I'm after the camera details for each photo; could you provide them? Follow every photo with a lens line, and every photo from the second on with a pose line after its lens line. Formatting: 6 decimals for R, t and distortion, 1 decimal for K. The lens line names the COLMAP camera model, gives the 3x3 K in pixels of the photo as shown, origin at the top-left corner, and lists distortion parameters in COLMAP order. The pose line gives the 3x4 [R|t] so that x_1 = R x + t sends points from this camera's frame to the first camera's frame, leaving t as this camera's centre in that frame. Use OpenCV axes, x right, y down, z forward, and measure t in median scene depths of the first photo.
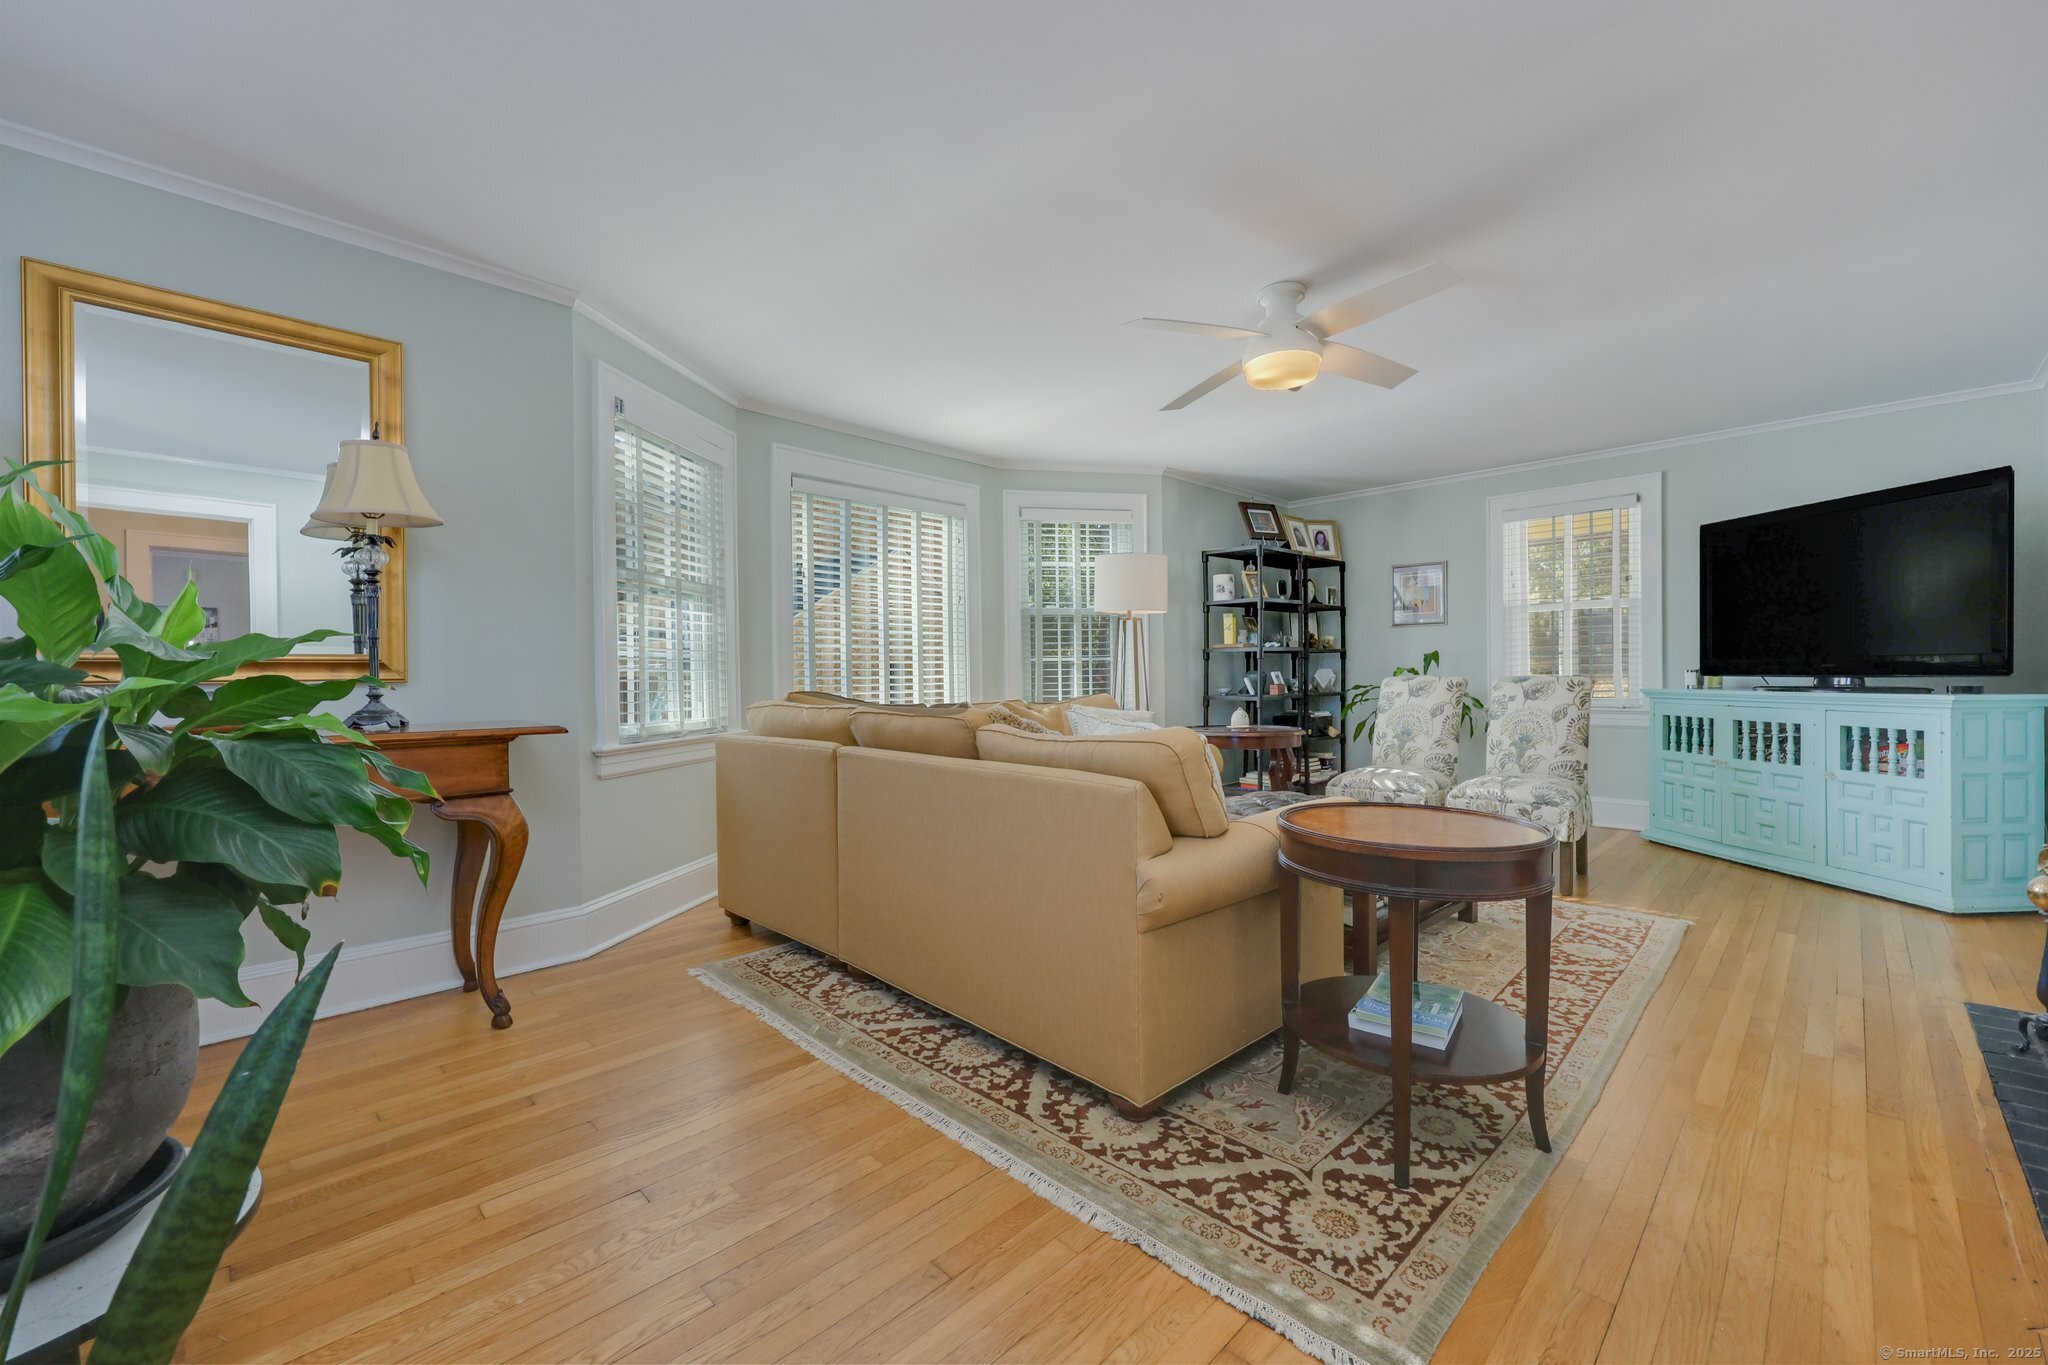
lens RADIAL K [[818.0, 0, 1022.6], [0, 818.0, 676.1], [0, 0, 1]] dist [-0.002441, 0.000240]
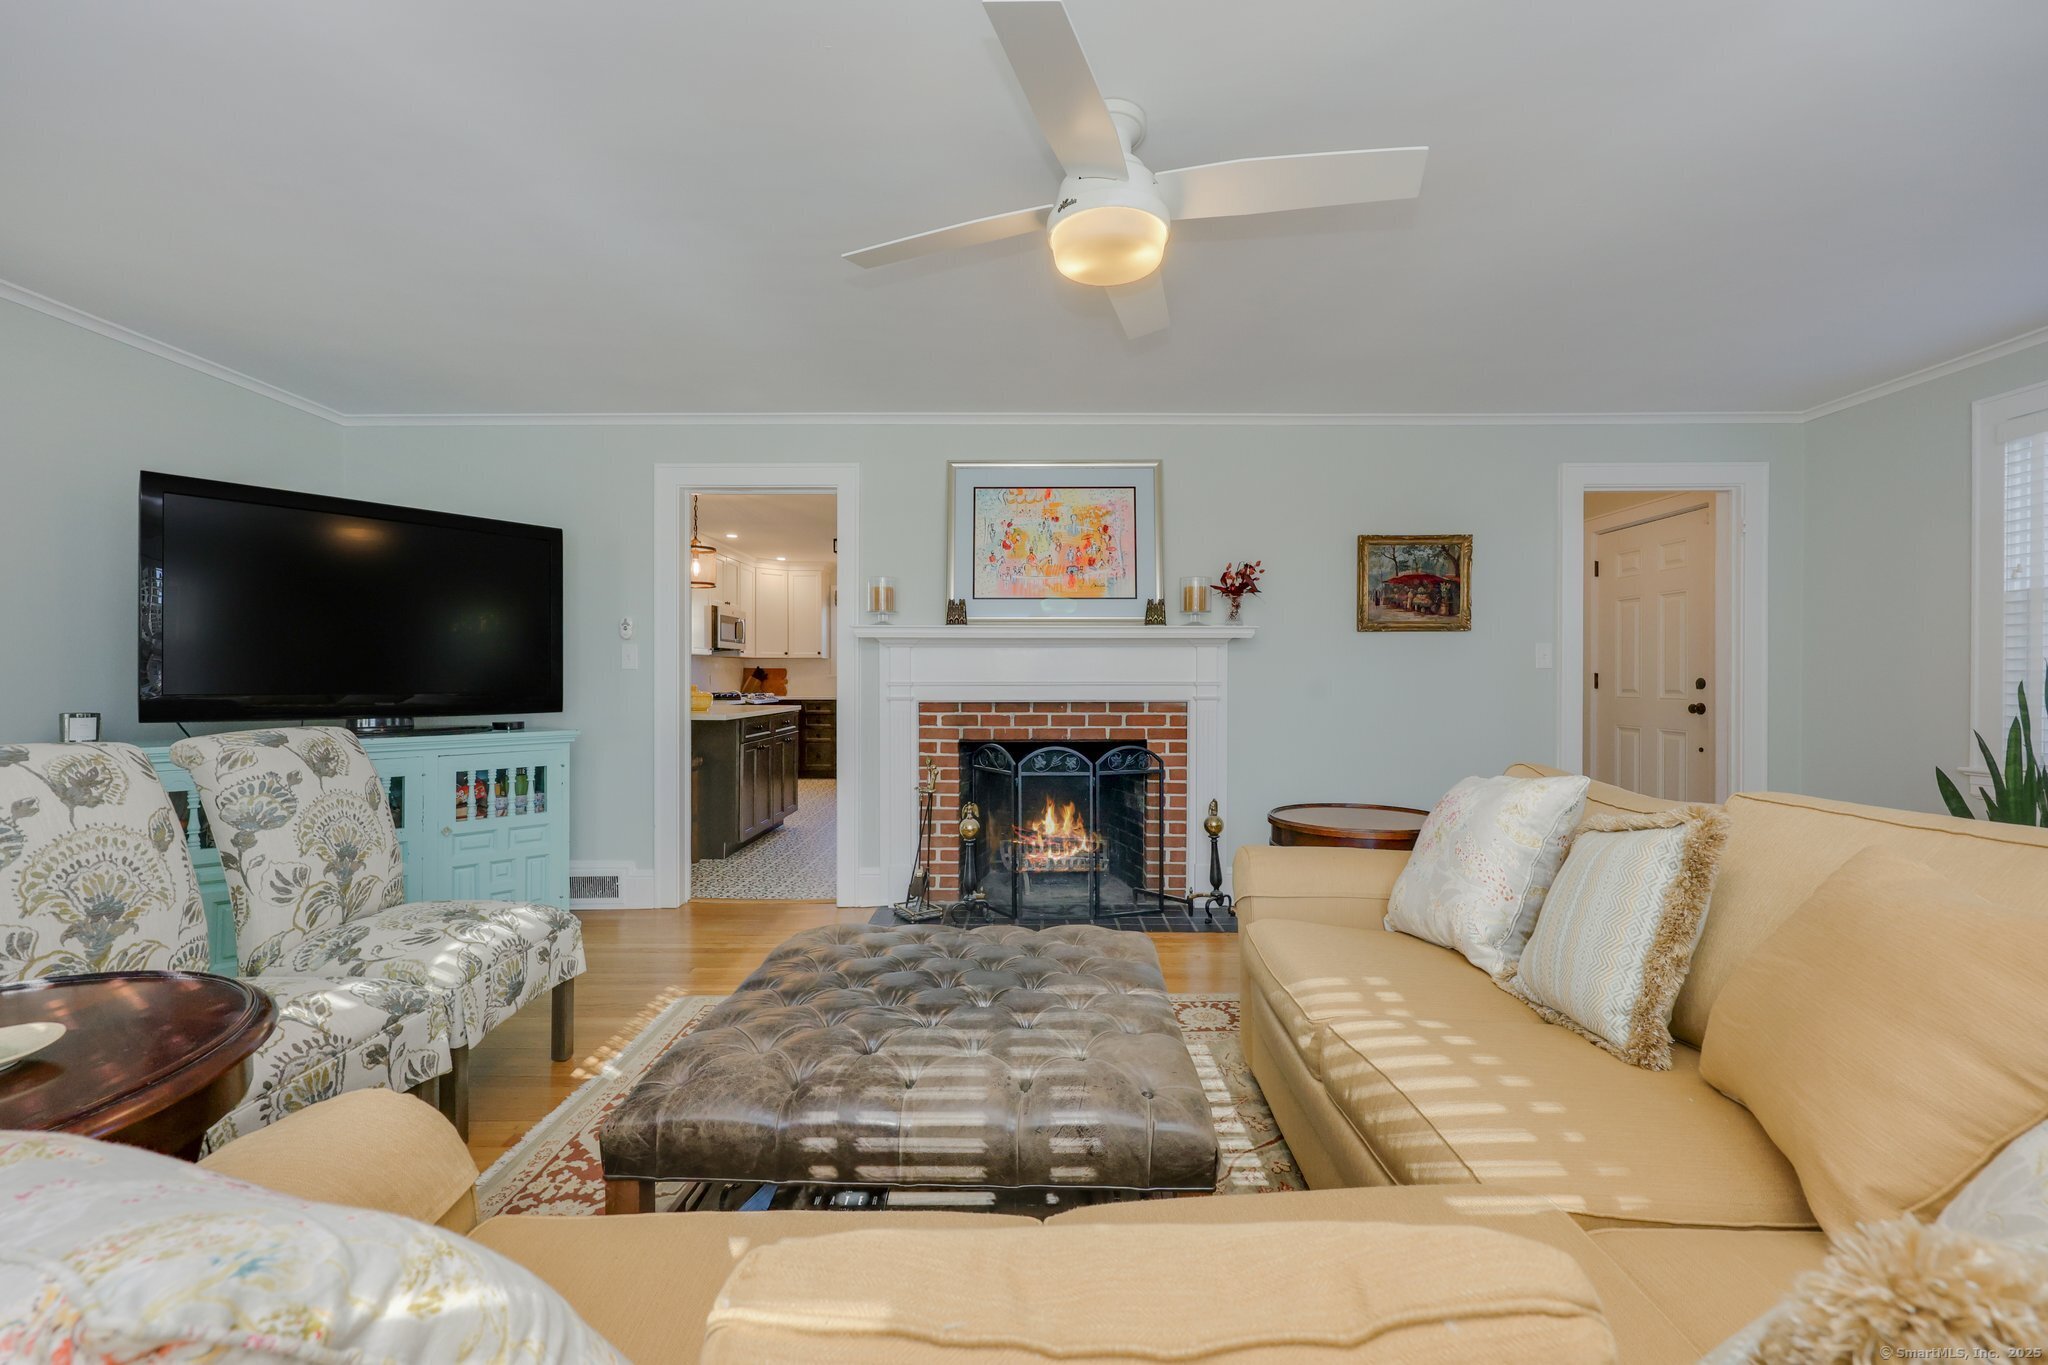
lens RADIAL K [[818.0, 0, 1032.3], [0, 818.0, 682.6], [0, 0, 1]] dist [-0.002441, 0.000240]
pose [[-0.711174, 0.008048, 0.702970, -0.083806], [0.007840, 0.999963, -0.003516, -0.036422], [-0.702973, 0.003011, -0.711211, 1.518731]]
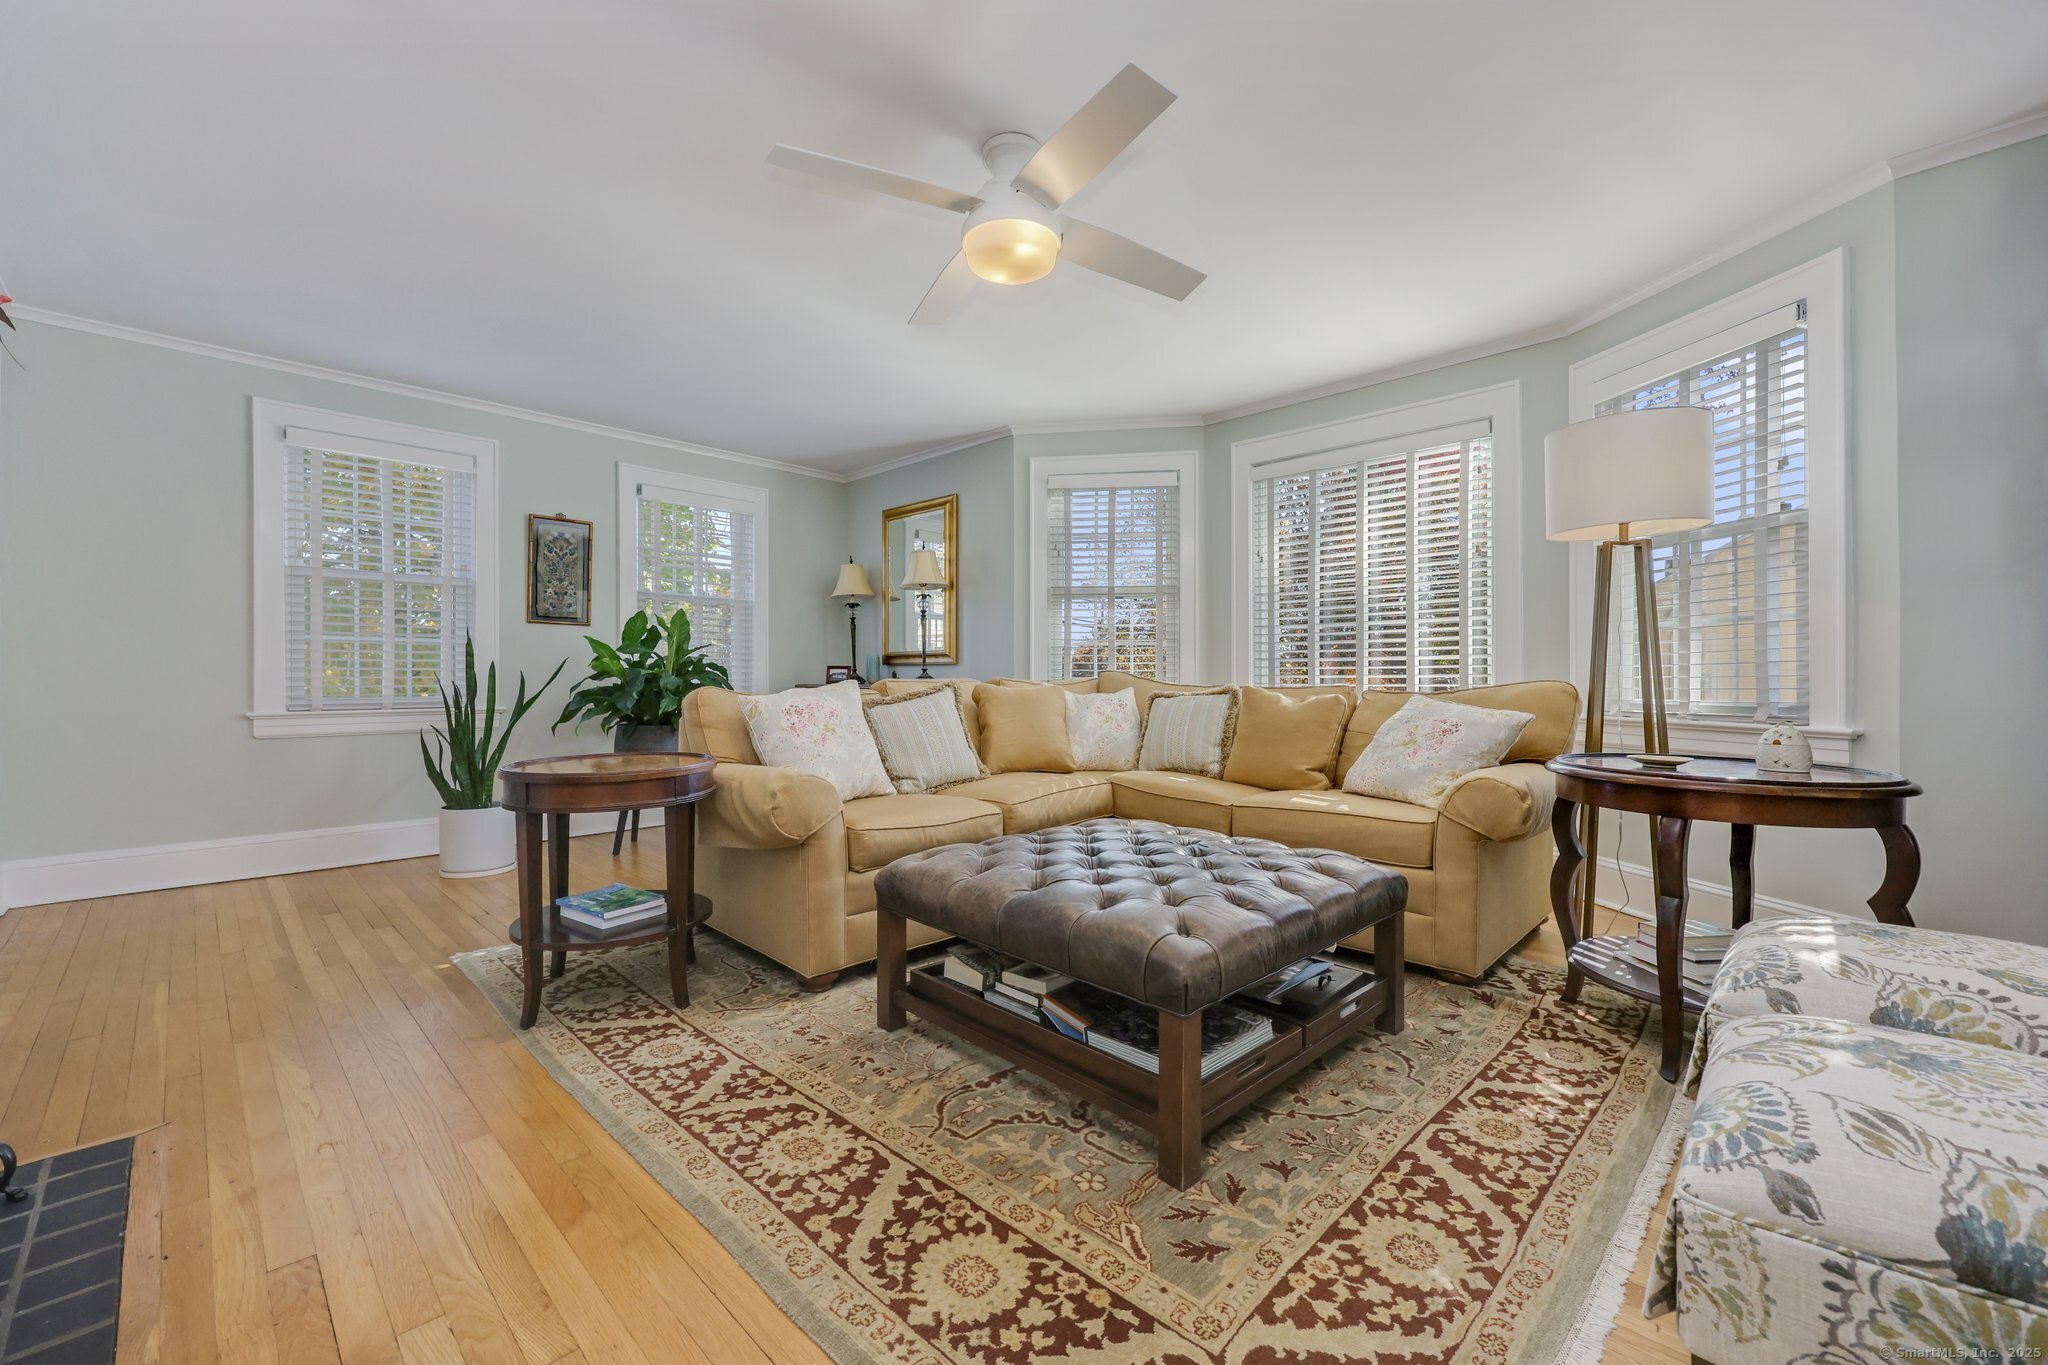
lens RADIAL K [[818.0, 0, 1030.6], [0, 818.0, 677.8], [0, 0, 1]] dist [-0.002441, 0.000240]
pose [[0.027269, 0.010038, -0.999578, 1.113738], [0.000455, 0.999949, 0.010054, 0.019451], [0.999628, -0.000729, 0.027263, 1.016089]]
